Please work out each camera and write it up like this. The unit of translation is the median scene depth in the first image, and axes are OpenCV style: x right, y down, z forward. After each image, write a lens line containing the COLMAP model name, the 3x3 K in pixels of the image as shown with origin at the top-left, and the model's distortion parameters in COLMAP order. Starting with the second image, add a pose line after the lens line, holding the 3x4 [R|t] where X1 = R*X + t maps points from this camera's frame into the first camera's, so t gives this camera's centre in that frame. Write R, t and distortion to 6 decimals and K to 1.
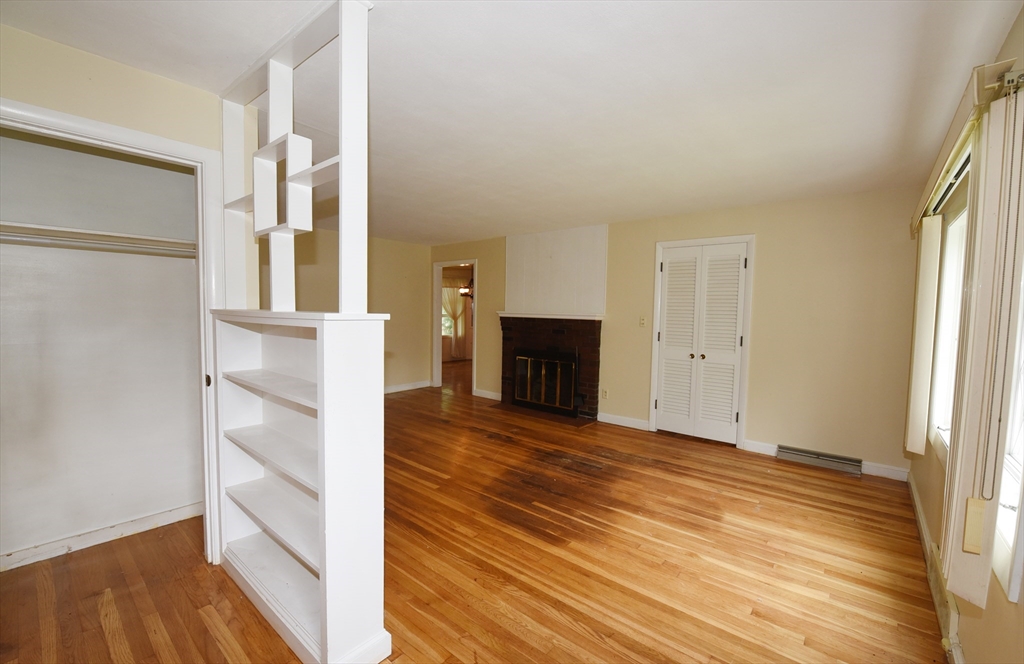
lens RADIAL K [[422.5, 0, 517.8], [0, 422.5, 335.1], [0, 0, 1]] dist [-0.022777, -0.000314]
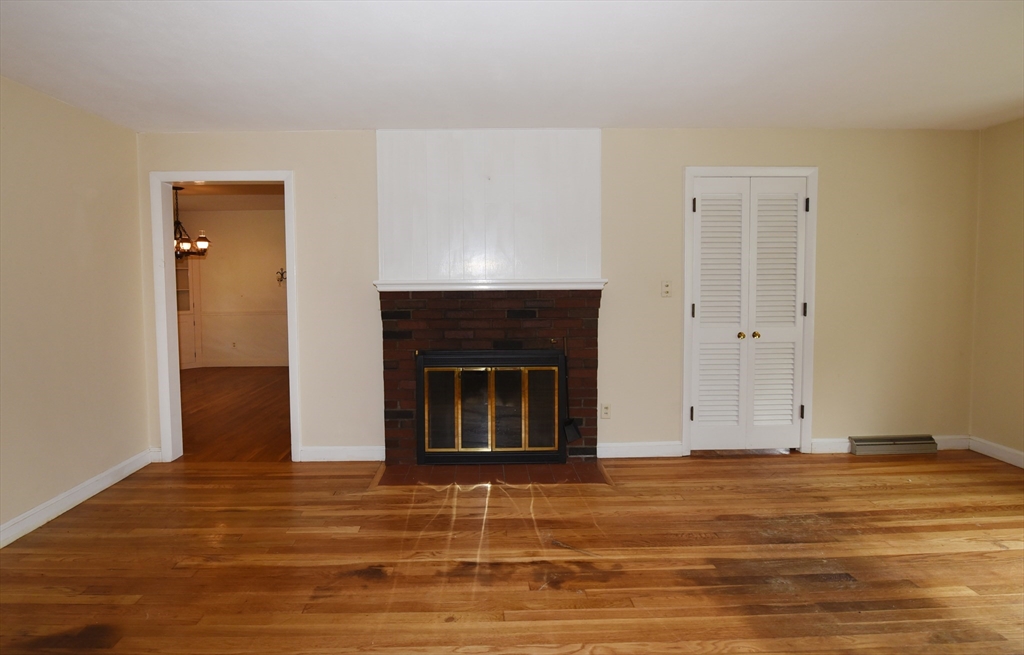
lens RADIAL K [[457.3, 0, 483.1], [0, 457.3, 300.7], [0, 0, 1]] dist [-0.016642, -0.000182]
pose [[0.761901, -0.056386, 0.645234, -0.586640], [0.061401, 0.998005, 0.014712, -0.067014], [-0.644776, 0.028409, 0.763843, 1.051483]]
